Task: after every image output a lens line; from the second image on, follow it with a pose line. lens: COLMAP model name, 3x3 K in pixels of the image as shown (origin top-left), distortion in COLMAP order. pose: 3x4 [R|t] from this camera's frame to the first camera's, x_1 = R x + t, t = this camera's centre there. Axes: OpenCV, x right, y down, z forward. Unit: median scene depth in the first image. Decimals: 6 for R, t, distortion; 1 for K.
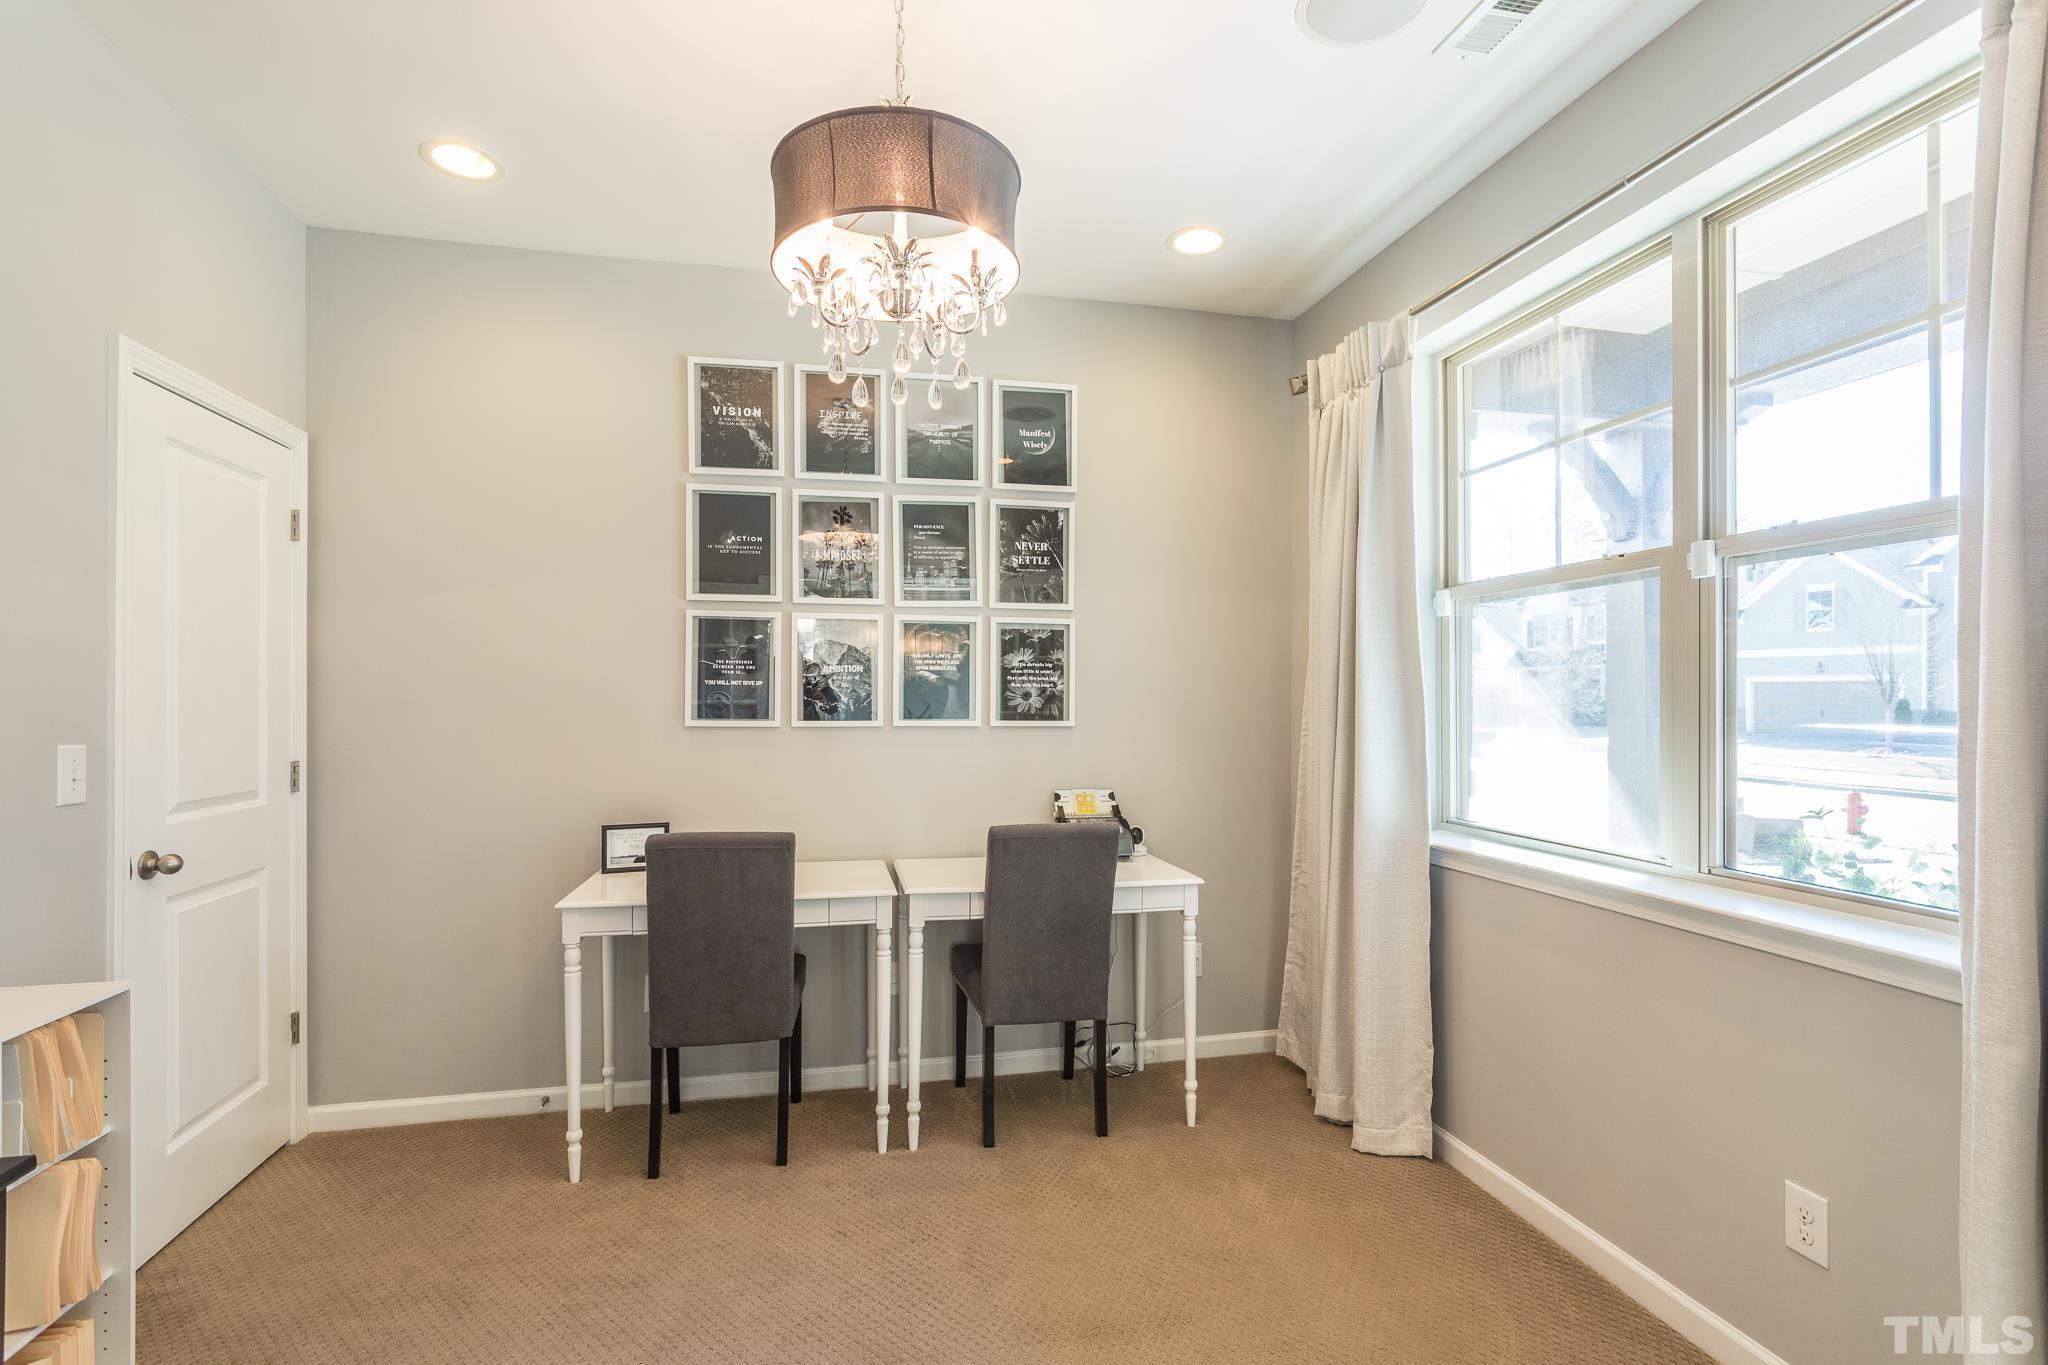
lens RADIAL K [[985.9, 0, 1023.8], [0, 985.9, 691.0], [0, 0, 1]] dist [0.009843, -0.000134]
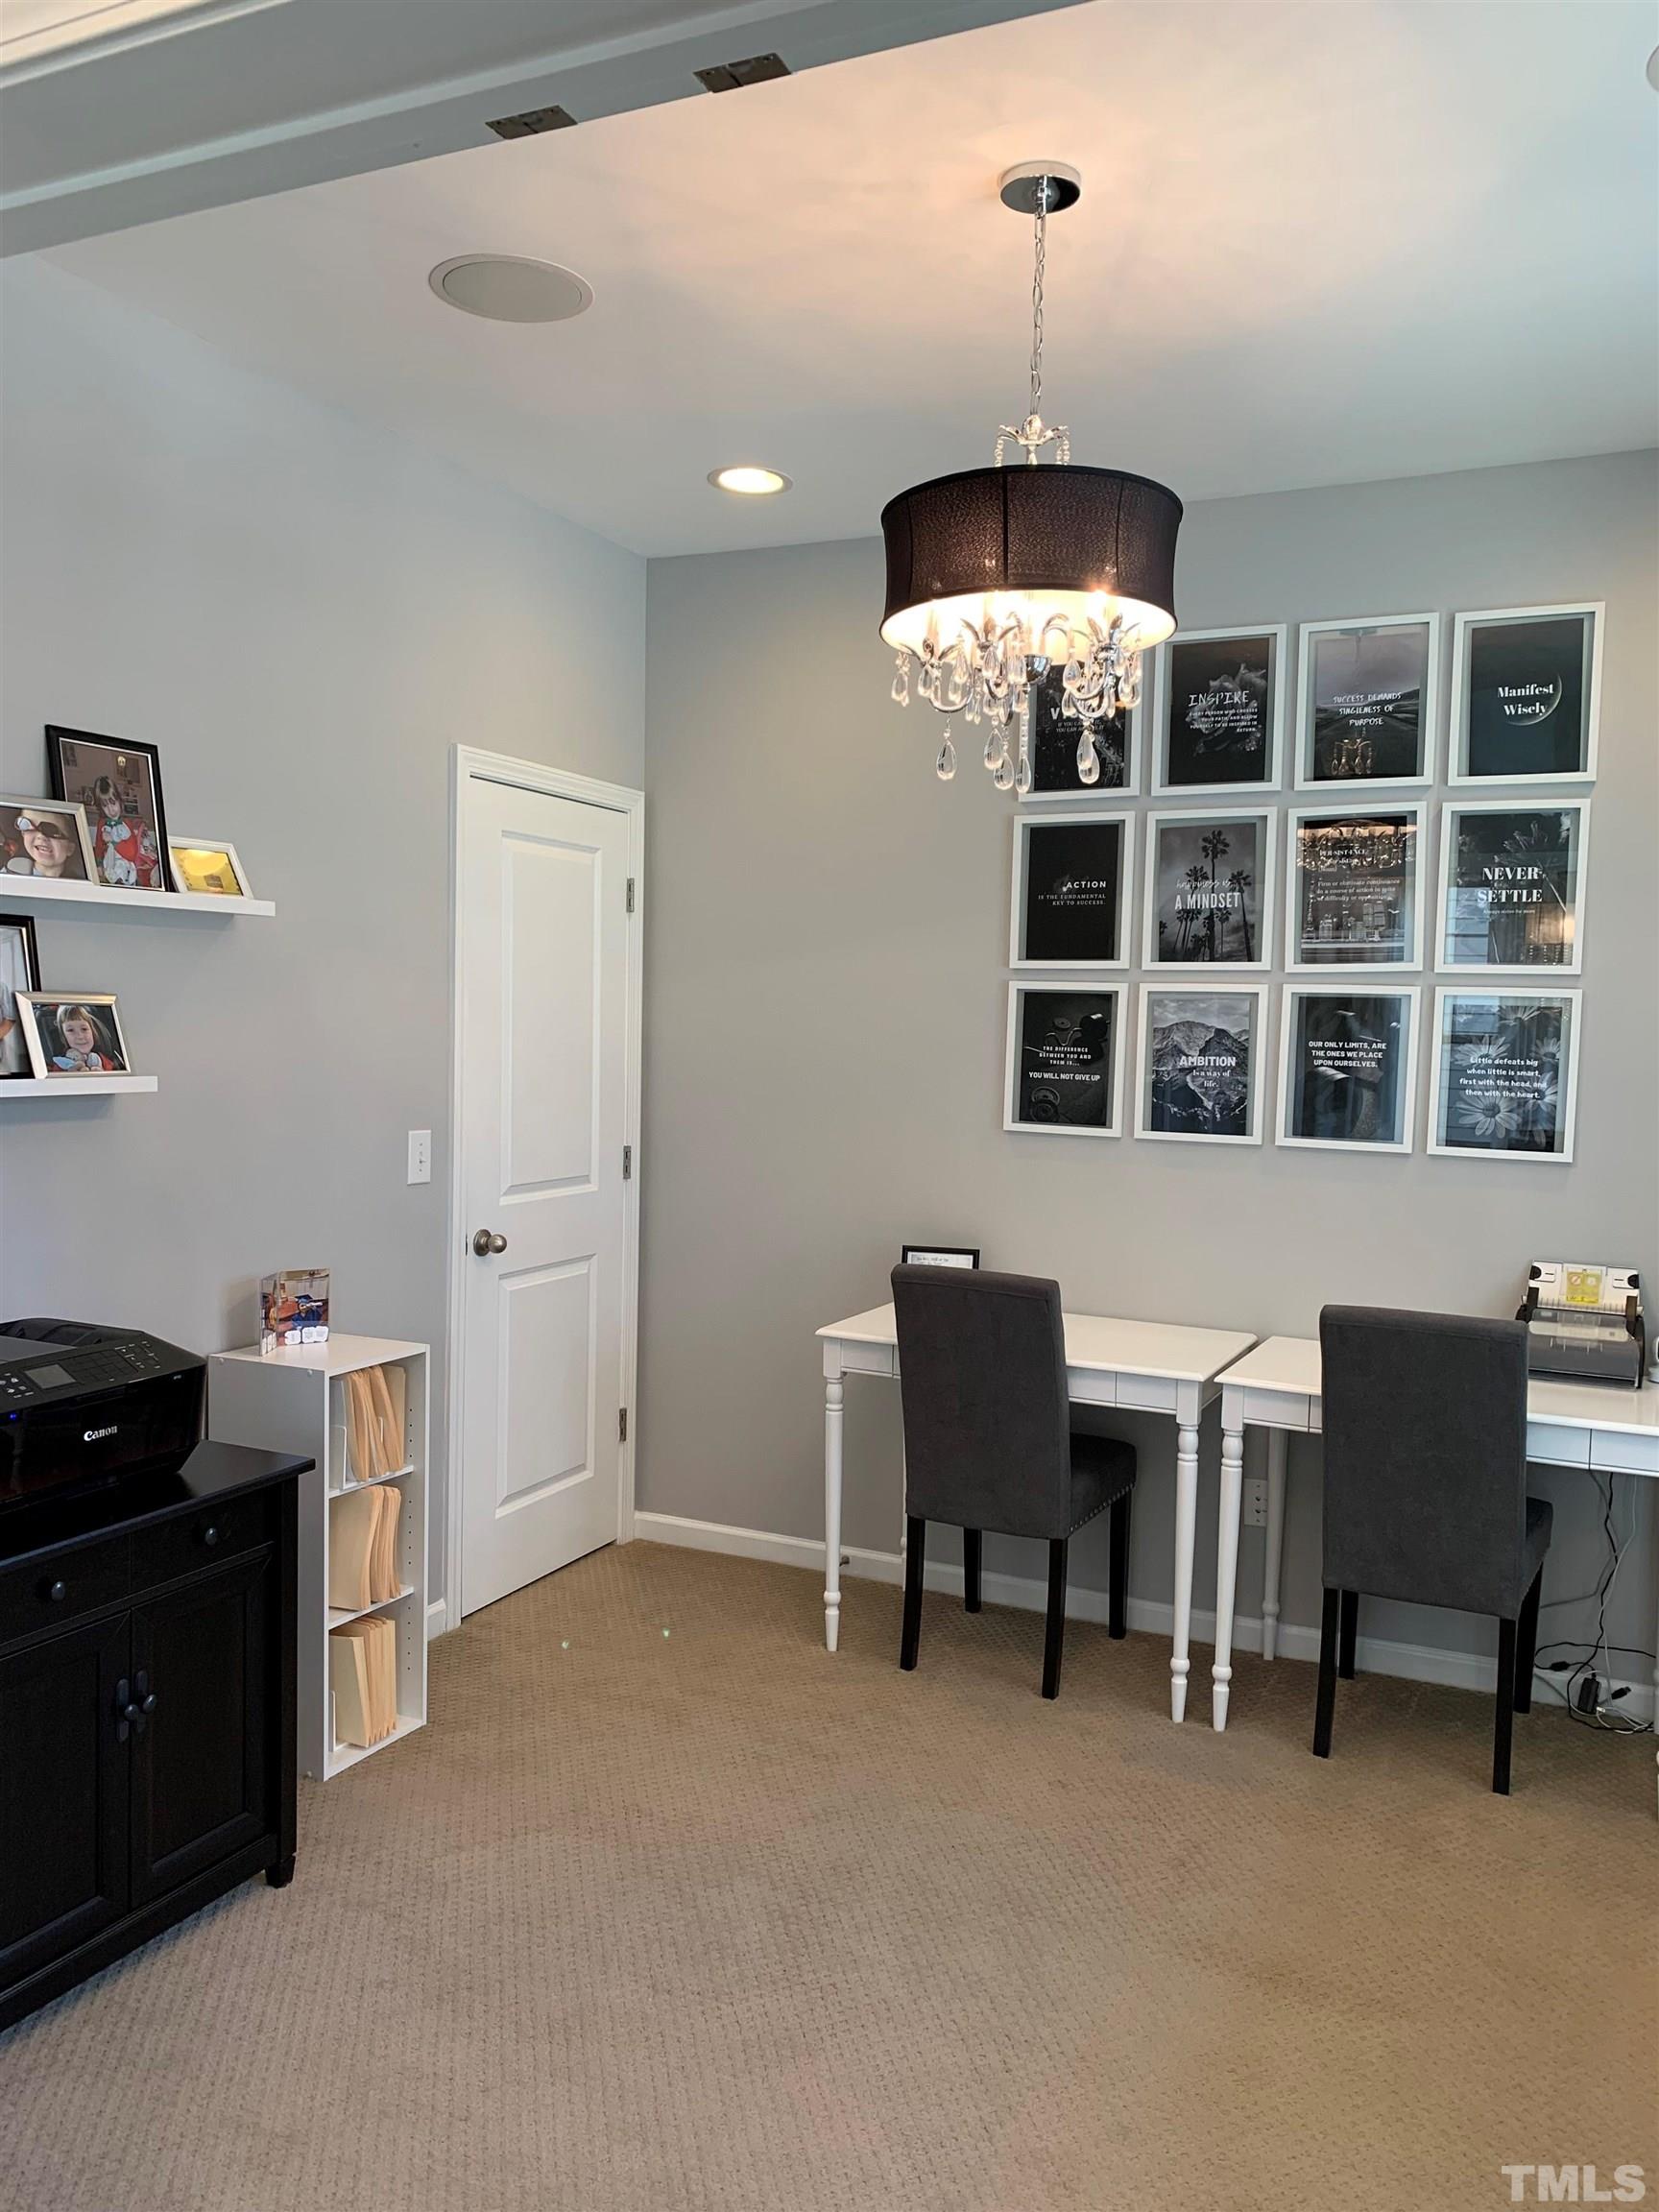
lens RADIAL K [[1662.9, 0, 828.0], [0, 1662.9, 1114.4], [0, 0, 1]] dist [0.138040, -0.241620]
pose [[0.796319, 0.051033, -0.602720, 0.335506], [-0.018433, 0.998019, 0.060150, -0.052806], [0.604596, -0.036788, 0.795683, -0.134495]]
